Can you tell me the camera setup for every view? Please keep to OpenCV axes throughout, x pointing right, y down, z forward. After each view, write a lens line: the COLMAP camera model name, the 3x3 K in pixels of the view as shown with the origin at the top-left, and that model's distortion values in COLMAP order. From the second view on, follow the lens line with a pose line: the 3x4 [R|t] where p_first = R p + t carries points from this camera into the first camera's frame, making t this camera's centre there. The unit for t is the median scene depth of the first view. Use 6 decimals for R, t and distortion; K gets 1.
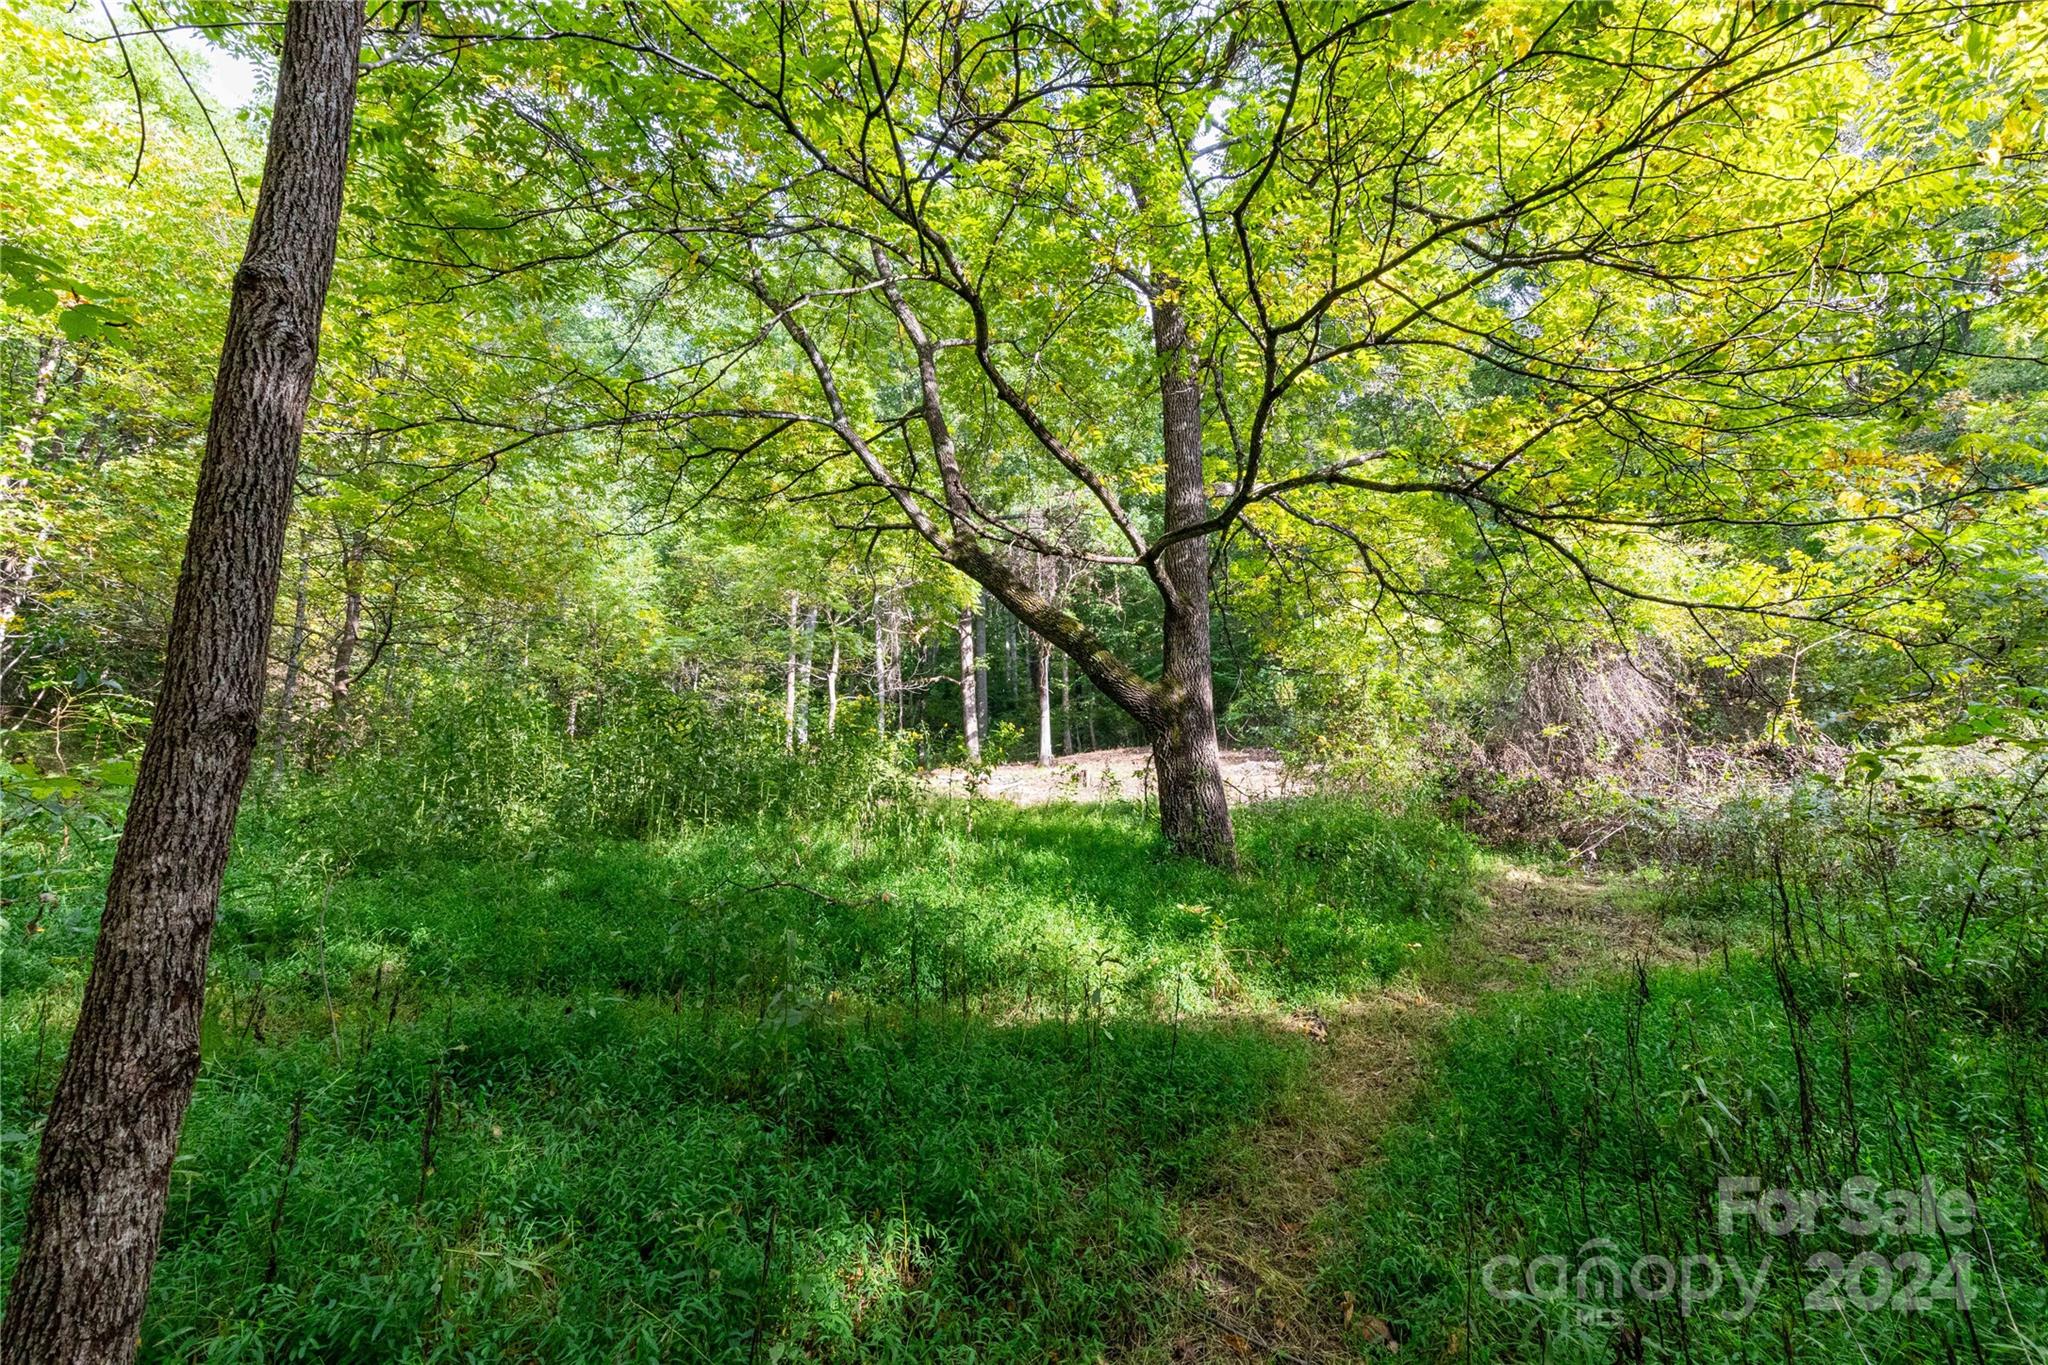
lens RADIAL K [[946.2, 0, 1026.8], [0, 946.2, 661.0], [0, 0, 1]] dist [-0.000963, -0.000101]
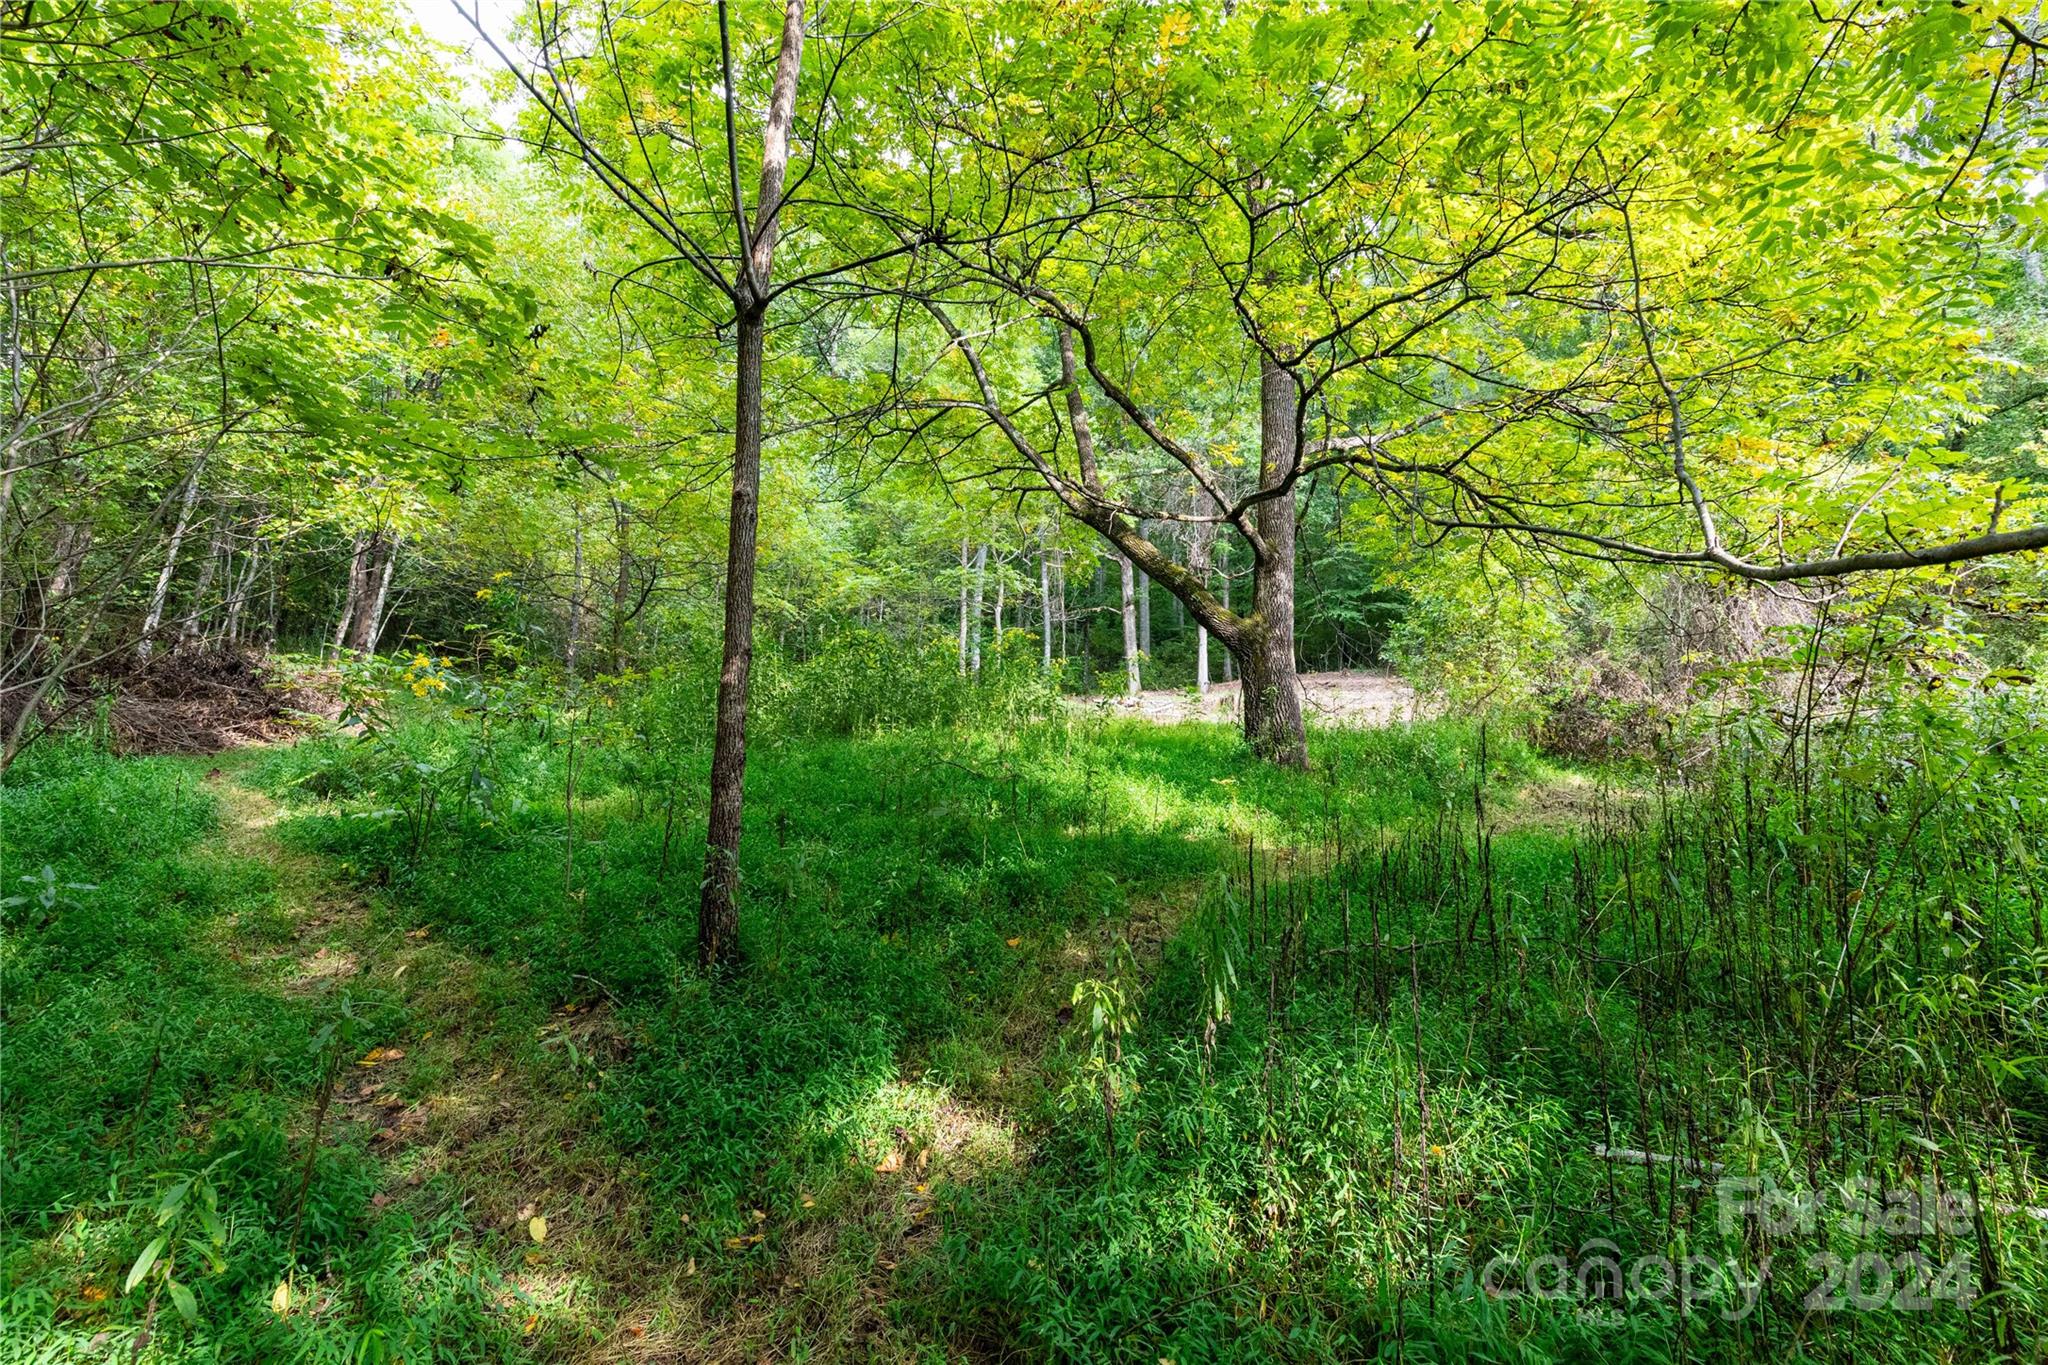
lens RADIAL K [[938.8, 0, 1019.0], [0, 938.8, 691.1], [0, 0, 1]] dist [-0.000989, -0.000064]
pose [[0.981932, 0.006944, -0.189107, 0.033767], [0.013444, 0.994241, 0.106317, -0.006022], [0.188756, -0.106938, 0.976184, -0.102624]]
